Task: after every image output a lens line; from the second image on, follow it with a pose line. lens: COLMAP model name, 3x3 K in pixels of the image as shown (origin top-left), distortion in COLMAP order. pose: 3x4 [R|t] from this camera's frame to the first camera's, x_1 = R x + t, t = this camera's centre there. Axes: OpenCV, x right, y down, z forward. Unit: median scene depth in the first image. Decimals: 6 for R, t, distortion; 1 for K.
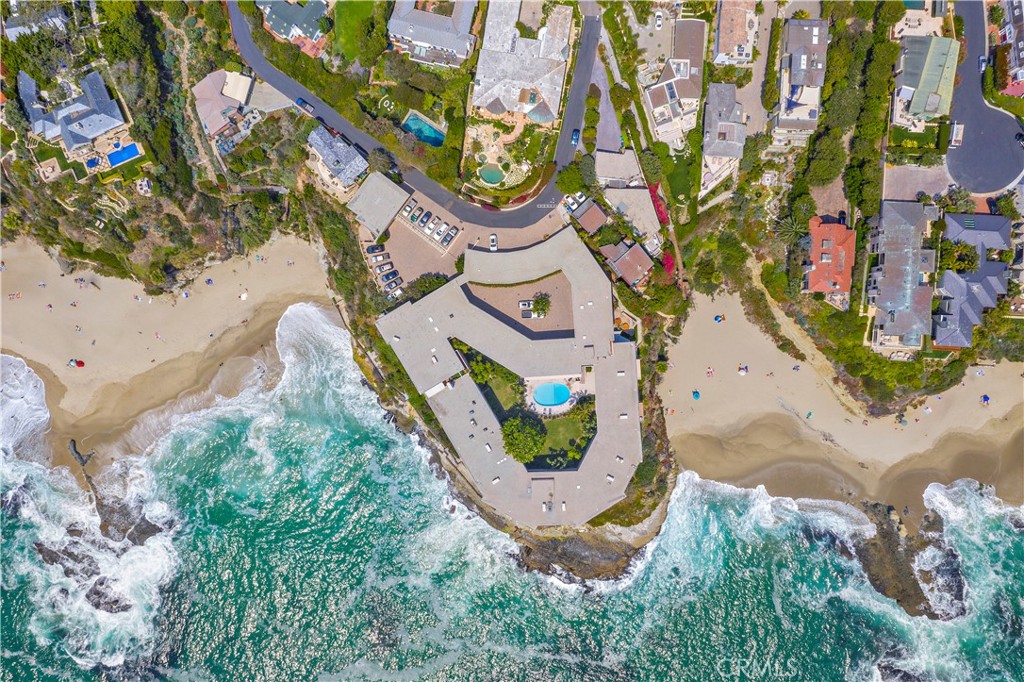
lens RADIAL K [[805.2, 0, 515.0], [0, 805.2, 340.5], [0, 0, 1]] dist [-0.015108, 0.011209]
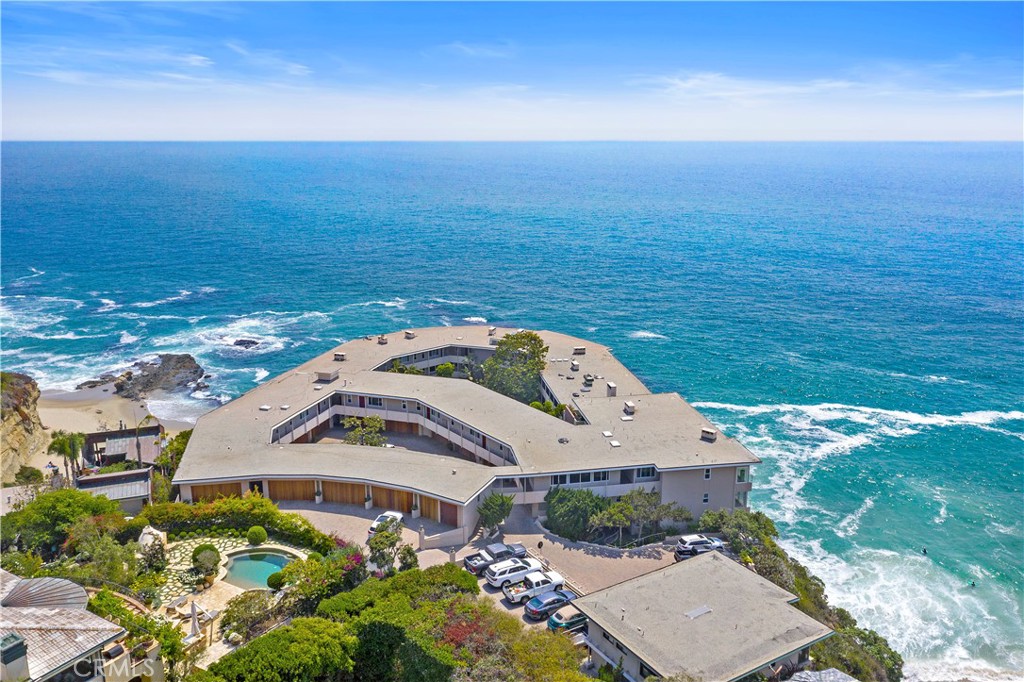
lens RADIAL K [[805.2, 0, 515.0], [0, 805.2, 340.5], [0, 0, 1]] dist [-0.015108, 0.011209]
pose [[-0.931959, -0.051302, 0.358916, -0.183008], [0.360885, -0.226404, 0.904712, -0.365332], [0.034847, 0.972682, 0.229513, 0.781410]]
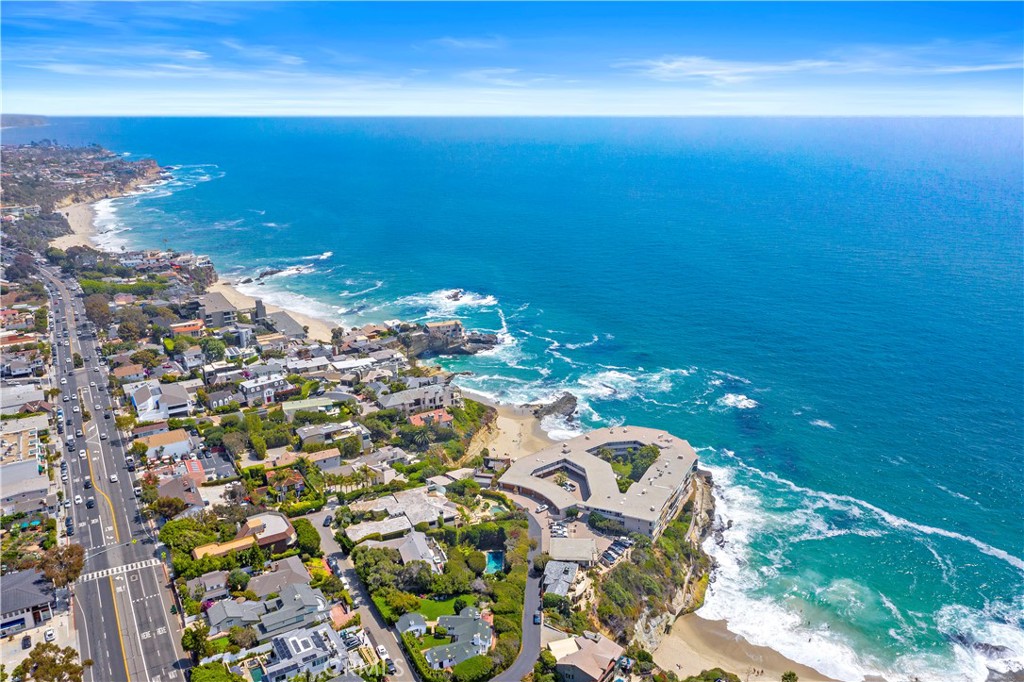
lens RADIAL K [[805.2, 0, 515.0], [0, 805.2, 340.5], [0, 0, 1]] dist [-0.015108, 0.011209]
pose [[-0.539664, -0.197518, 0.818382, -0.883580], [0.840822, -0.175201, 0.512175, -0.682243], [0.042217, 0.964516, 0.260627, 0.398841]]
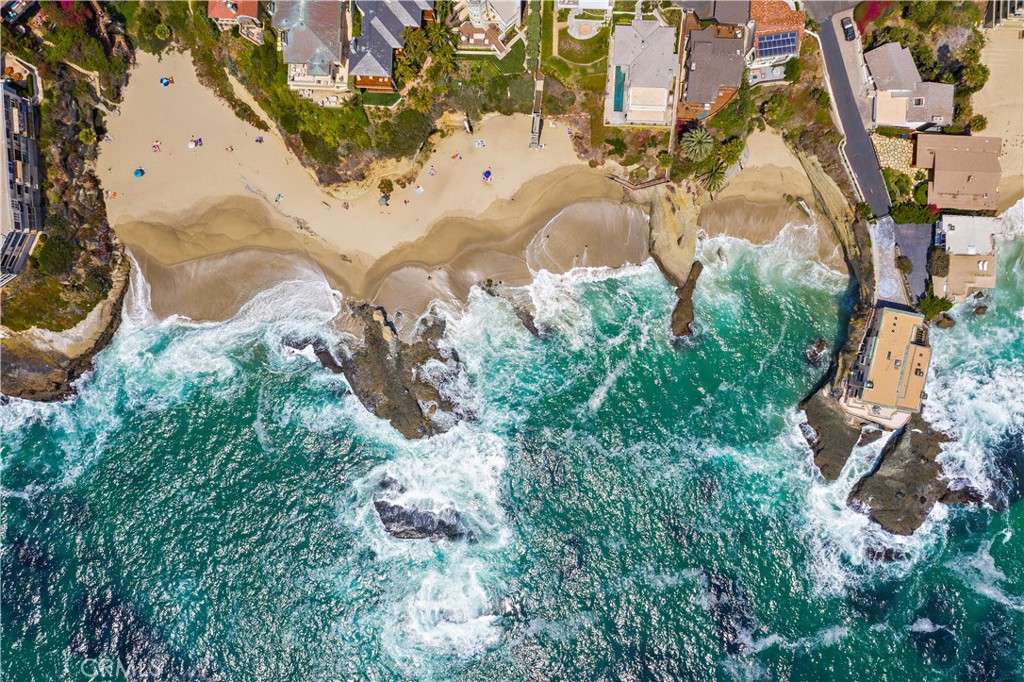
lens RADIAL K [[805.2, 0, 515.0], [0, 805.2, 340.5], [0, 0, 1]] dist [-0.015108, 0.011209]
pose [[0.999963, -0.007574, 0.004083, 0.612106], [0.007589, 0.999964, -0.003743, 0.248230], [-0.004055, 0.003774, 0.999985, 0.167188]]
